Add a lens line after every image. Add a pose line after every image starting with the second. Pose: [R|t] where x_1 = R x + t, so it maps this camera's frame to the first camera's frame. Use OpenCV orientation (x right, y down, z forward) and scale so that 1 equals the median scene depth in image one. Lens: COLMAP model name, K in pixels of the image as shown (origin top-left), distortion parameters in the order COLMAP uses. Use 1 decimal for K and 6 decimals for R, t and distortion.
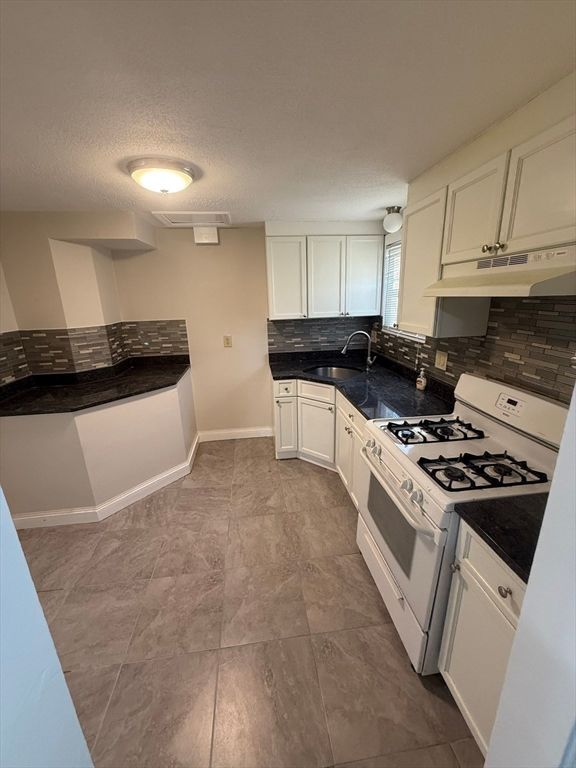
lens RADIAL K [[307.0, 0, 287.1], [0, 307.0, 383.7], [0, 0, 1]] dist [-0.011832, -0.000267]
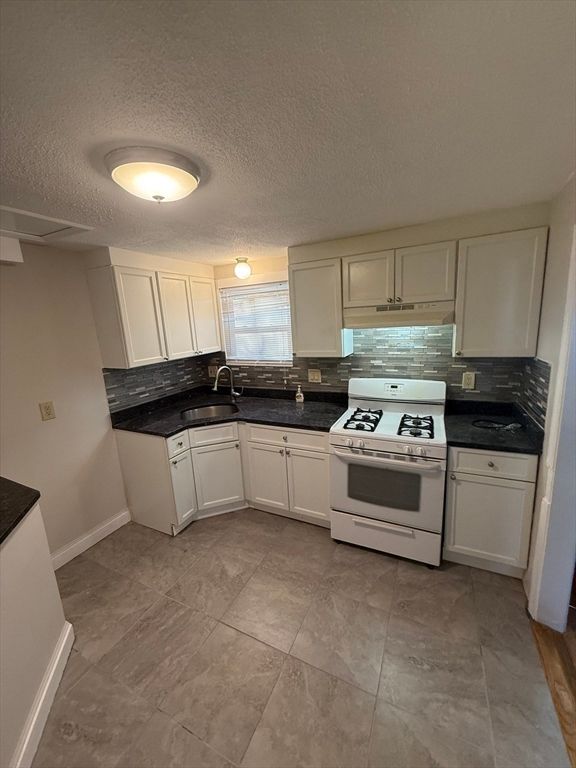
lens RADIAL K [[307.0, 0, 288.6], [0, 307.0, 382.6], [0, 0, 1]] dist [-0.011832, -0.000267]
pose [[0.535951, -0.170034, 0.826949, -0.585959], [0.272218, 0.961998, 0.021376, -0.093820], [-0.799158, 0.213654, 0.561870, 0.291500]]
